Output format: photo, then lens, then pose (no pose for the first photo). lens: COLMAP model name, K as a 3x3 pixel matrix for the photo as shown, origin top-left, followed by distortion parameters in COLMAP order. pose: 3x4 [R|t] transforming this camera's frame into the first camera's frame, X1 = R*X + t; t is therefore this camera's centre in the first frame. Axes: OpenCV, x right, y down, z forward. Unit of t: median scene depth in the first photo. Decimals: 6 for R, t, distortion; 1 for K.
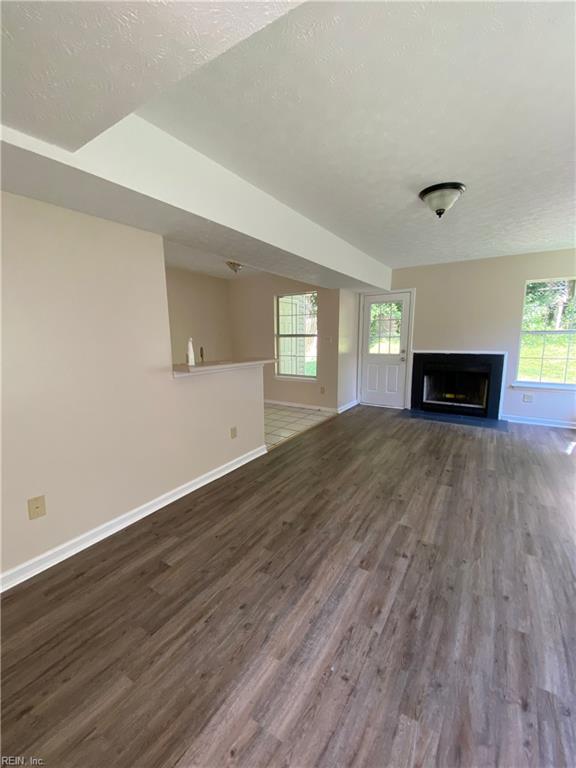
lens RADIAL K [[303.9, 0, 282.5], [0, 303.9, 385.1], [0, 0, 1]] dist [-0.026747, -0.004507]
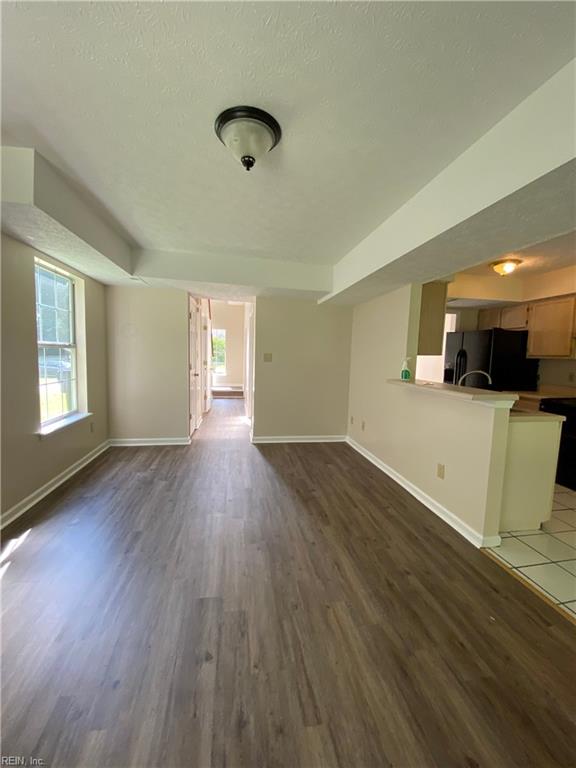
lens RADIAL K [[303.9, 0, 284.1], [0, 303.9, 378.4], [0, 0, 1]] dist [-0.026747, -0.004507]
pose [[-0.722094, 0.053506, -0.689722, 0.834874], [-0.135047, 0.966920, 0.216396, -0.249065], [0.678485, 0.249403, -0.690982, 1.424327]]
